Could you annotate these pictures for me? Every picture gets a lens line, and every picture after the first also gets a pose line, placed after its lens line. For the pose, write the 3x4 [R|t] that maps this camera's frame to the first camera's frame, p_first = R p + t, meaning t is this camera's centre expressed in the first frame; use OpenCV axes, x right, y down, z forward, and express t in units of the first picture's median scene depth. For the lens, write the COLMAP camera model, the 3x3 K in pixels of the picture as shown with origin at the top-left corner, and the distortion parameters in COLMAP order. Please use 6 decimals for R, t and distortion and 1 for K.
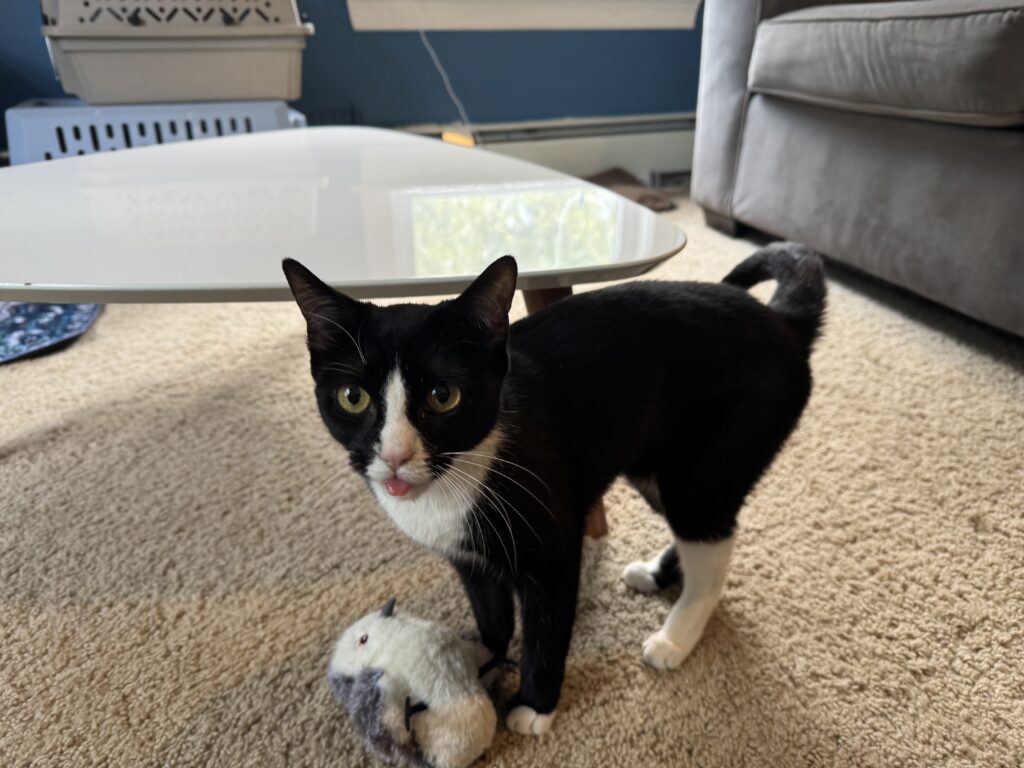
lens RADIAL K [[717.4, 0, 511.1], [0, 717.4, 385.5], [0, 0, 1]] dist [-0.004380, -0.003545]
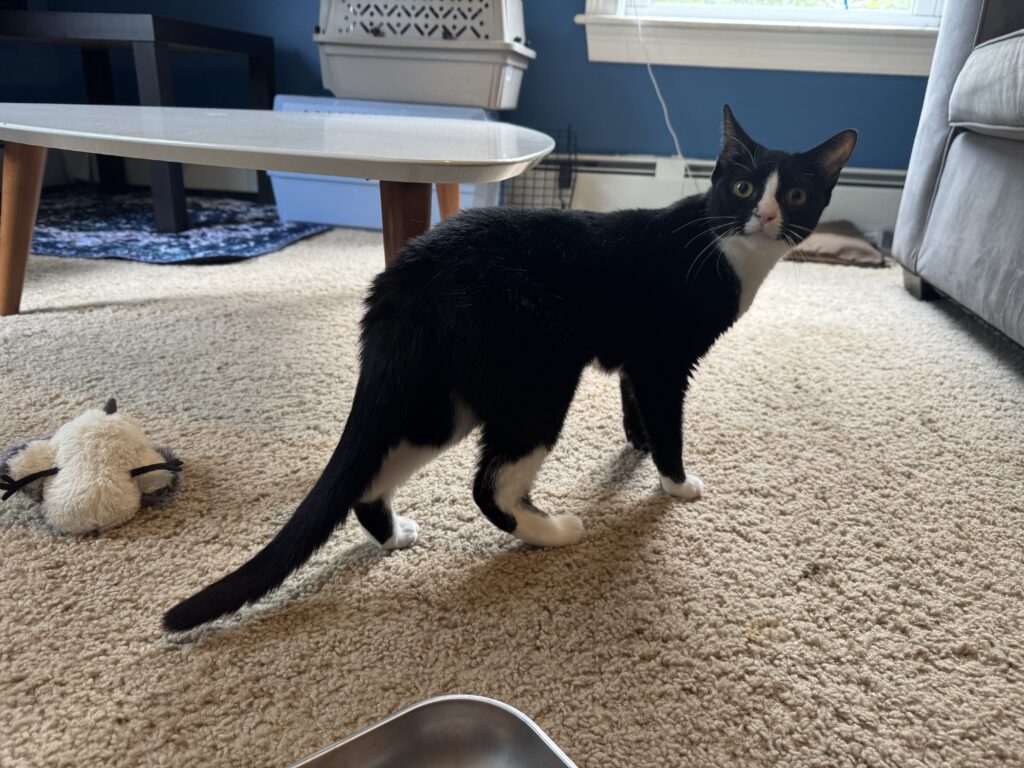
lens RADIAL K [[717.4, 0, 512.3], [0, 717.4, 382.0], [0, 0, 1]] dist [-0.004380, -0.003545]
pose [[0.881218, 0.218178, -0.419348, 0.313211], [-0.257096, 0.965644, -0.037858, 0.052466], [0.396681, 0.141174, 0.907036, 0.062977]]
